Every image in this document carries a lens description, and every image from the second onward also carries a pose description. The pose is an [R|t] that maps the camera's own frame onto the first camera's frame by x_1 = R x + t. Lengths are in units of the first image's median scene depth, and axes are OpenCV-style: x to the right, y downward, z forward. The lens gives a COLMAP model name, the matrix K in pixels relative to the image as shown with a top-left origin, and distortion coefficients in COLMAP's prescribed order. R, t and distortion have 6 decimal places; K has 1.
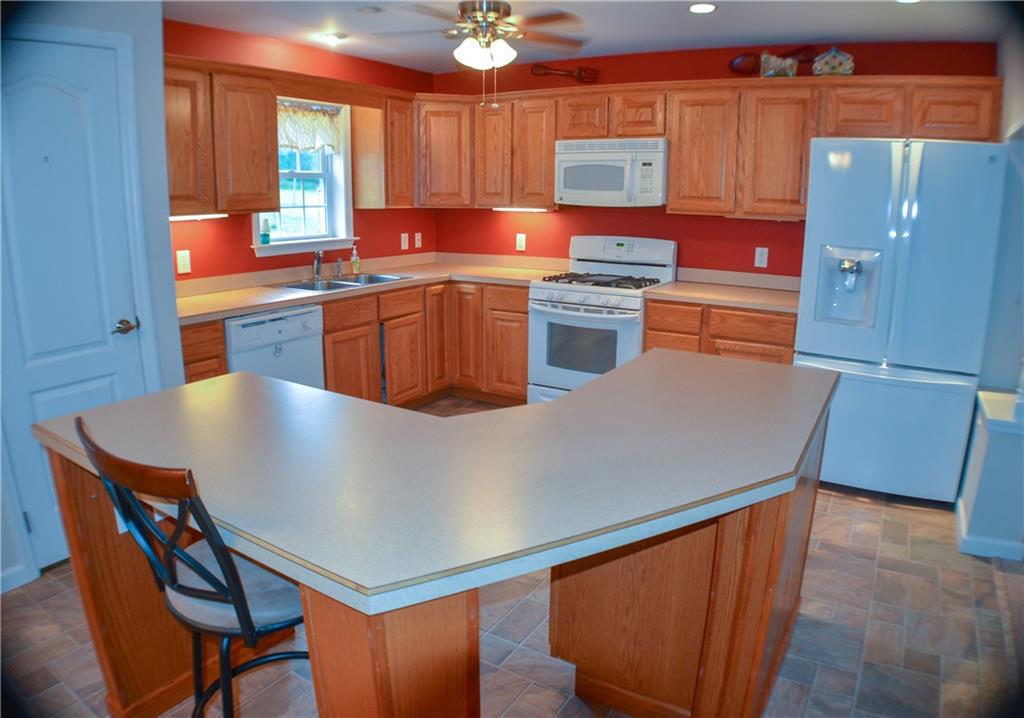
lens RADIAL K [[666.9, 0, 512.0], [0, 666.9, 359.0], [0, 0, 1]] dist [-0.193244, 0.043418]
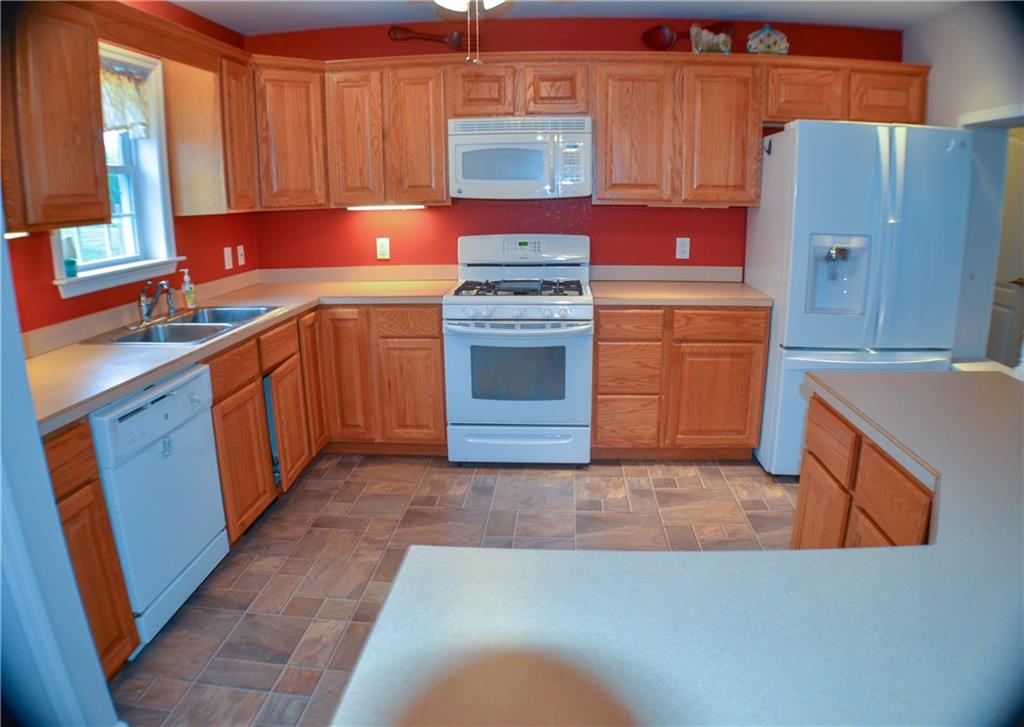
lens RADIAL K [[669.8, 0, 512.0], [0, 669.8, 363.5], [0, 0, 1]] dist [-0.196112, 0.052440]
pose [[0.884773, -0.130610, 0.447346, -0.276094], [0.126113, 0.991210, 0.039971, -0.062443], [-0.448634, 0.021051, 0.893468, 0.270381]]
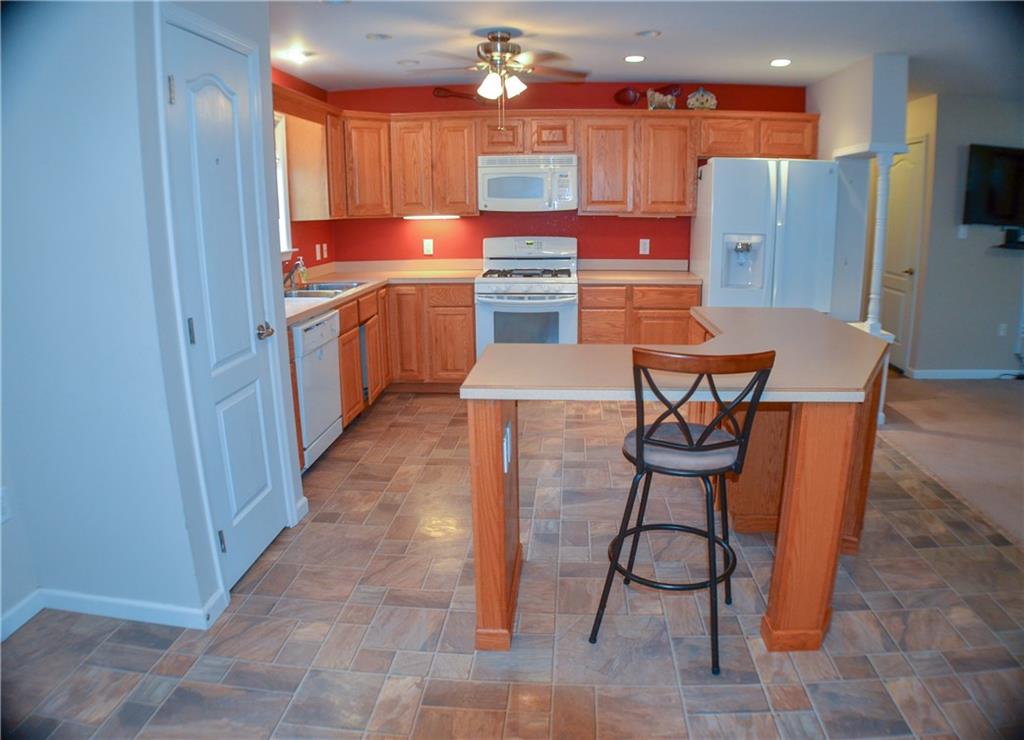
lens RADIAL K [[683.0, 0, 512.0], [0, 683.0, 370.0], [0, 0, 1]] dist [-0.204491, 0.061333]
pose [[0.888115, -0.123191, 0.442805, -0.477447], [0.124331, 0.991885, 0.026583, 0.018585], [-0.442487, 0.031445, 0.896224, -0.082238]]
